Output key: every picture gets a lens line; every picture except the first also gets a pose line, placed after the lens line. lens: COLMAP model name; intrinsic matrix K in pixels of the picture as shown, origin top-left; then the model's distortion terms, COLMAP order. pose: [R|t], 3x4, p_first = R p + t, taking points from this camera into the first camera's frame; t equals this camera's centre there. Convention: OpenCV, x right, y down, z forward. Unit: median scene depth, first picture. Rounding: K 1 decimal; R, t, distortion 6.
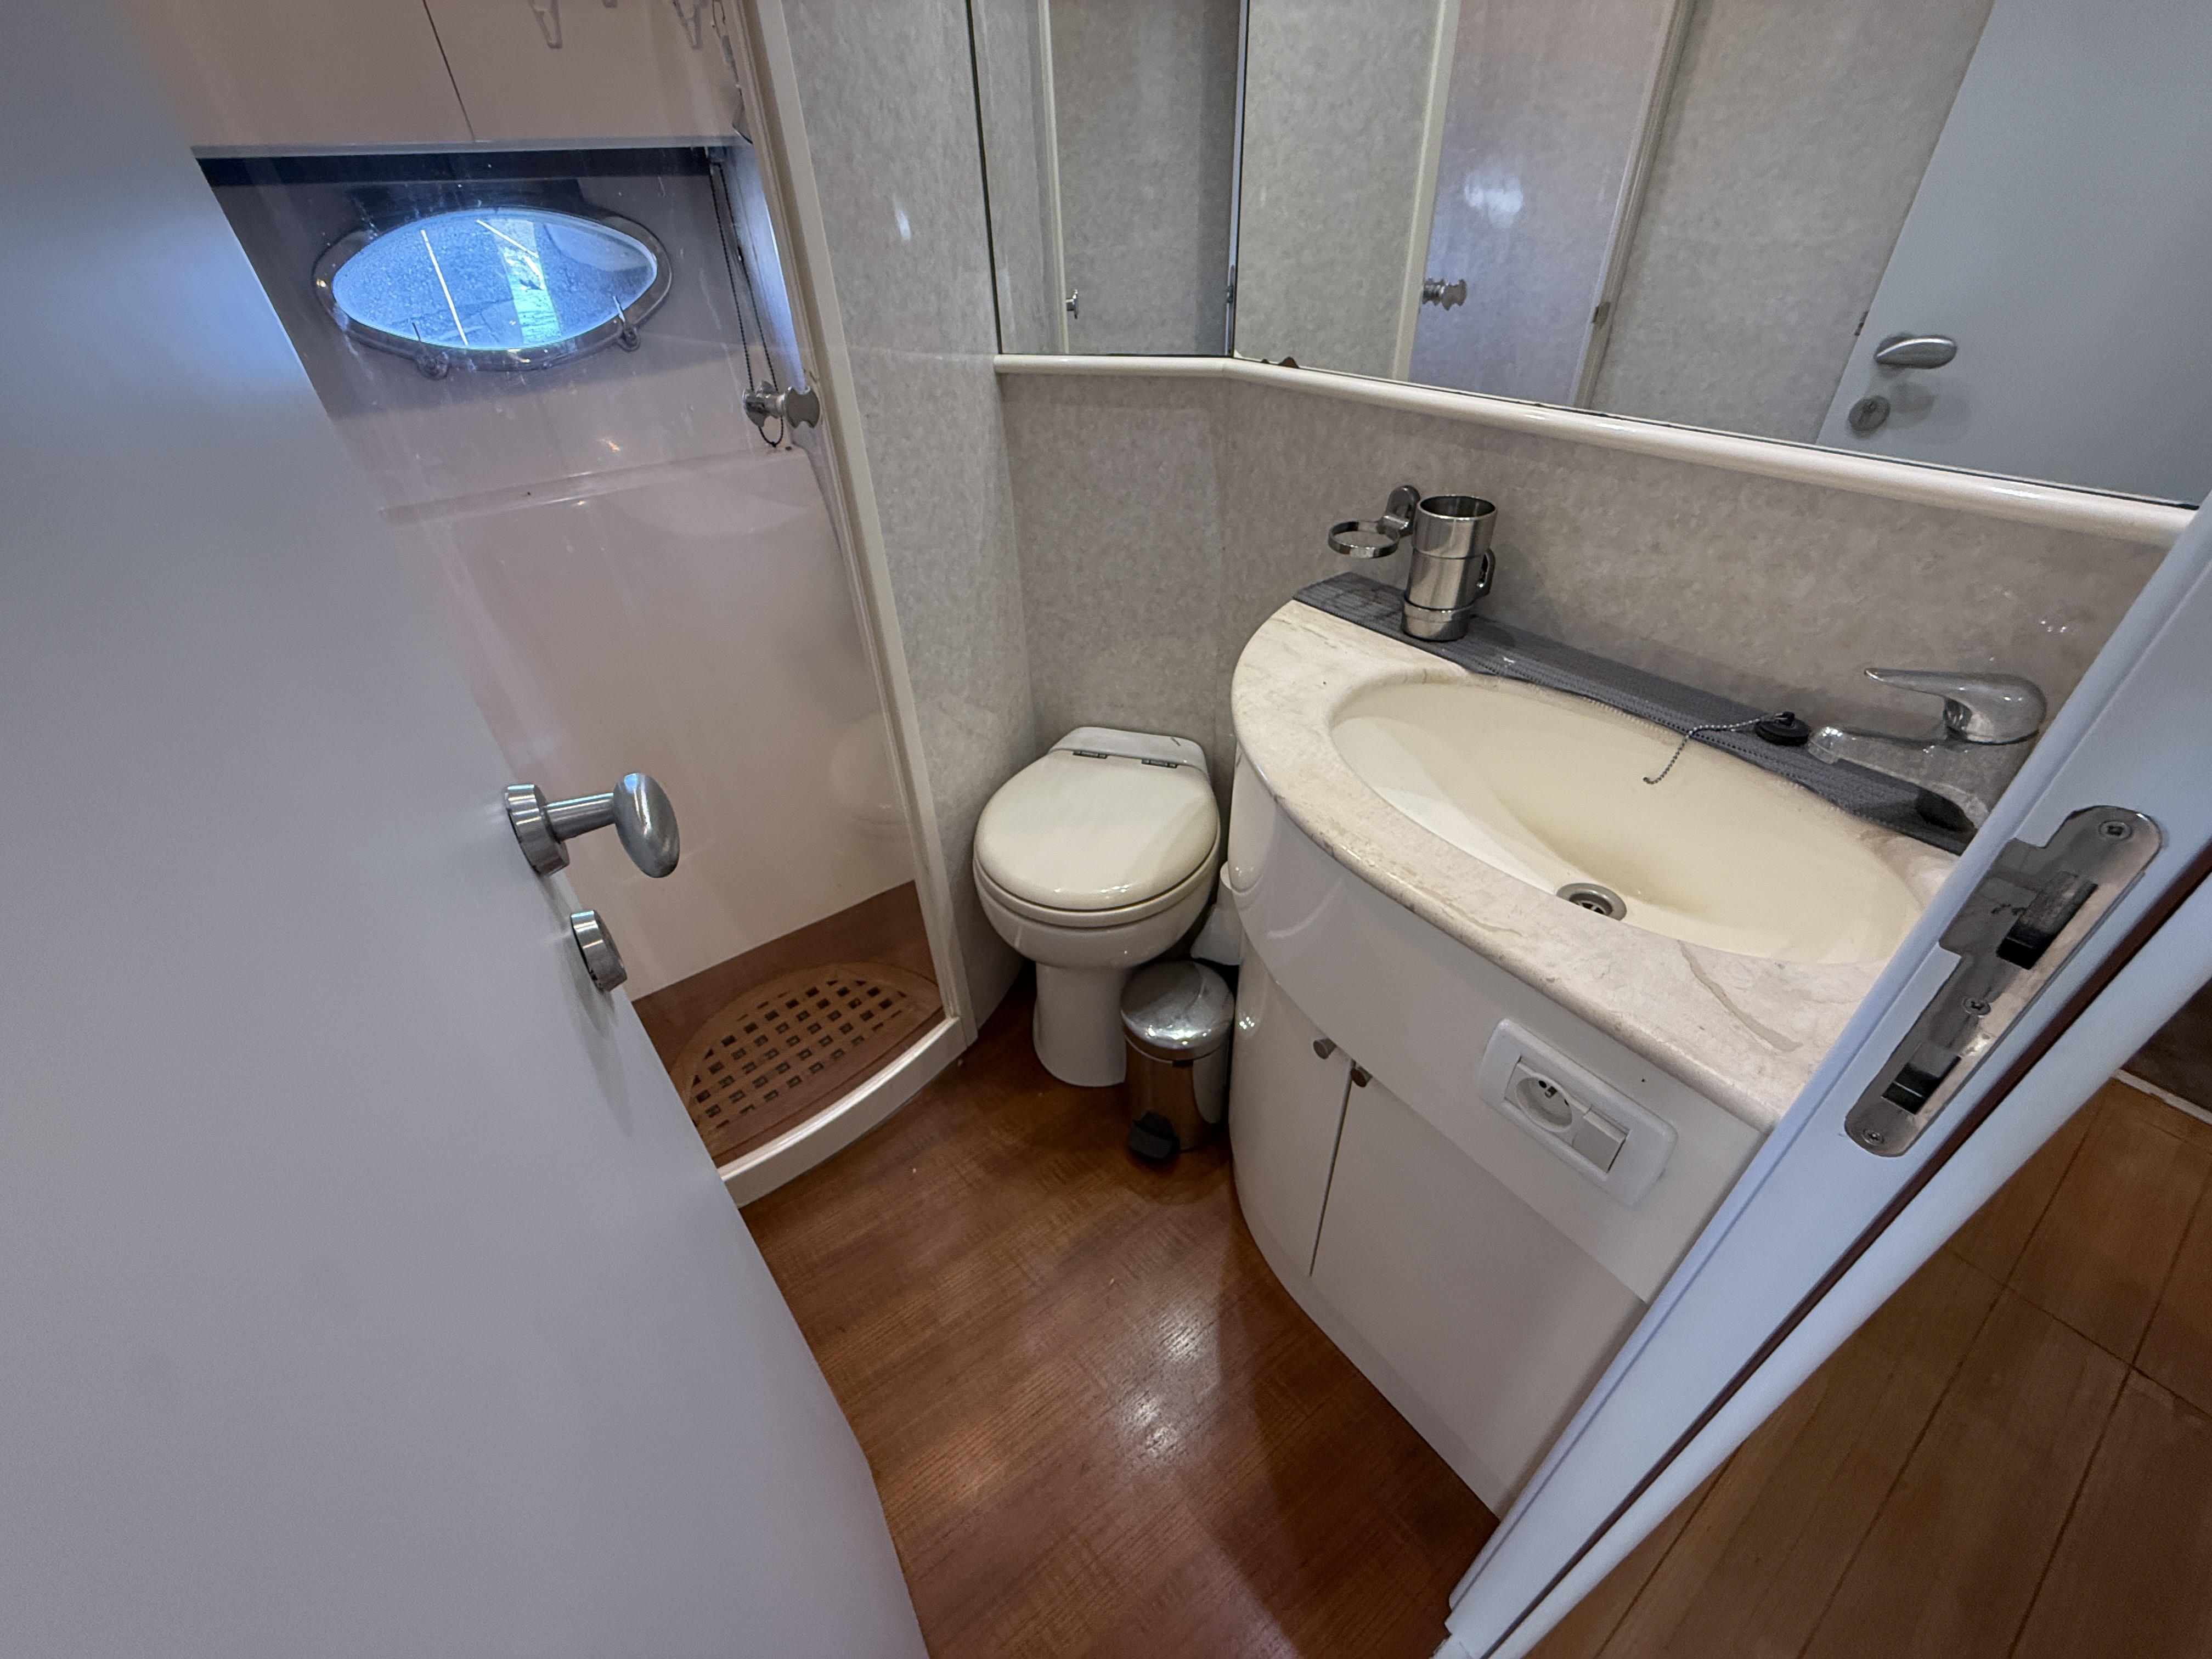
lens RADIAL K [[887.9, 0, 1098.9], [0, 887.9, 827.4], [0, 0, 1]] dist [0.002166, 0.000739]
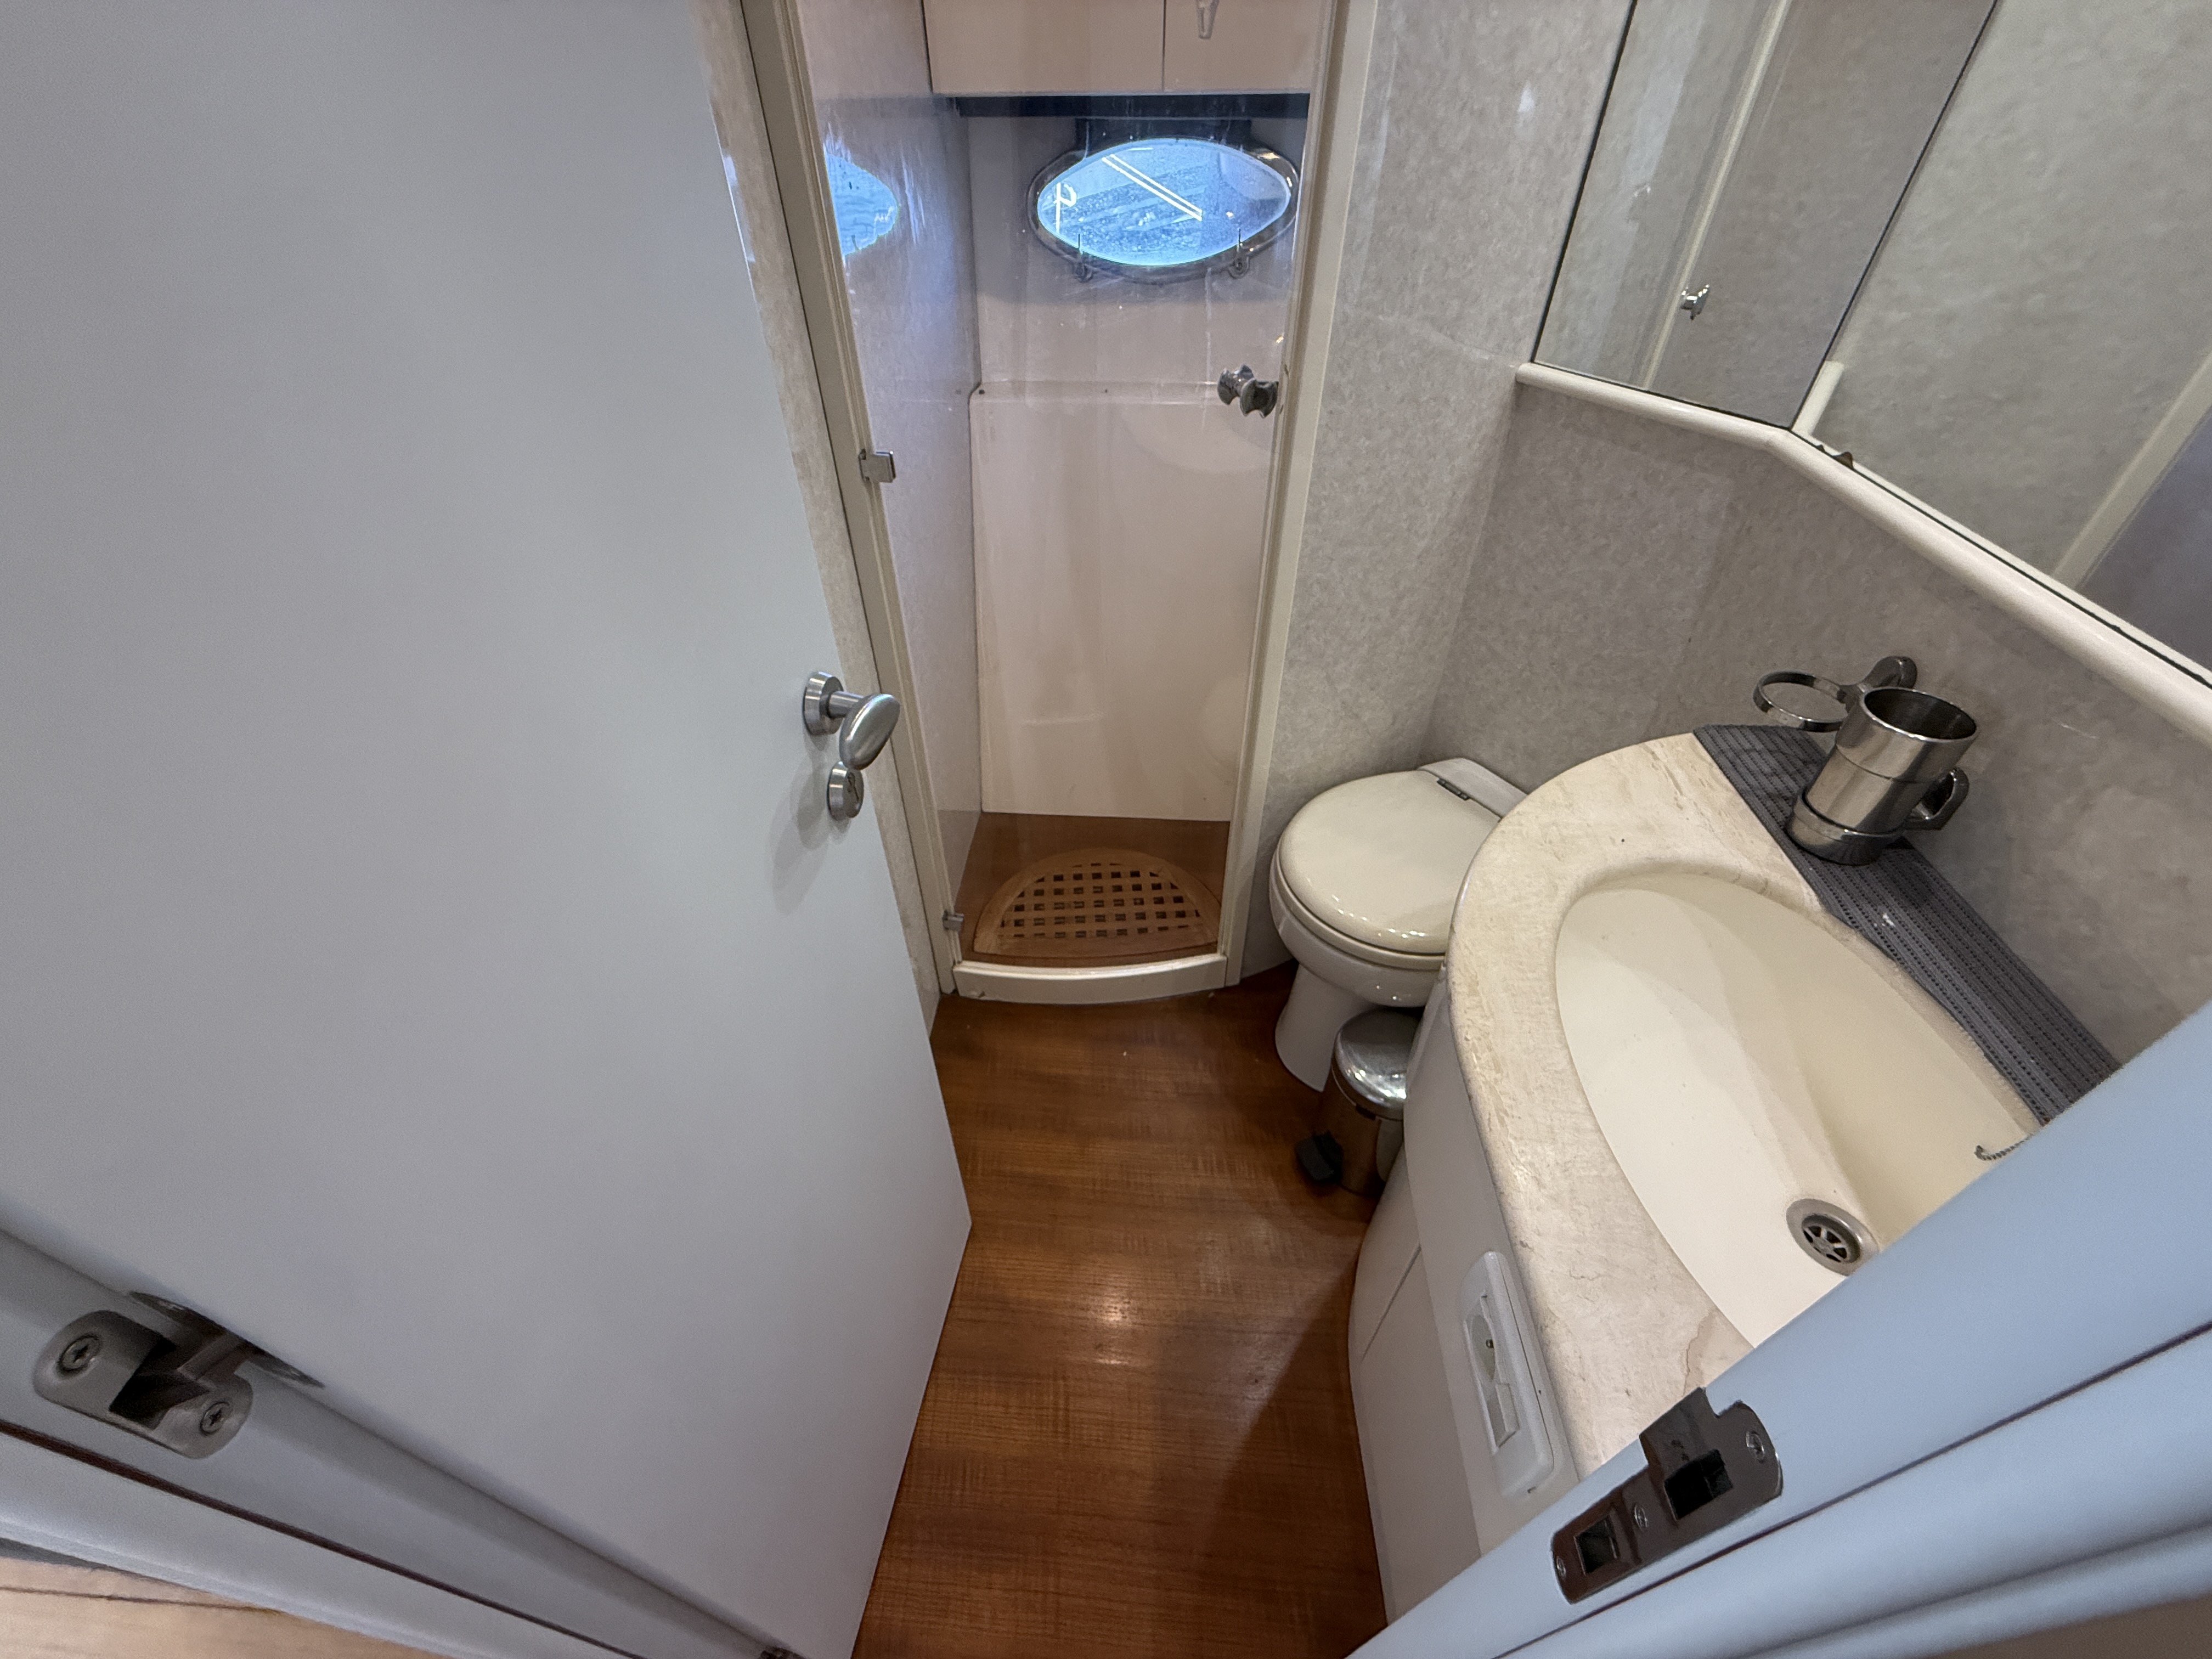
lens RADIAL K [[887.9, 0, 1098.9], [0, 887.9, 827.4], [0, 0, 1]] dist [0.002166, 0.000739]
pose [[0.771225, 0.441442, -0.458629, 0.179384], [-0.392400, 0.896995, 0.203525, -0.106419], [0.501233, 0.023002, 0.865007, -0.020299]]
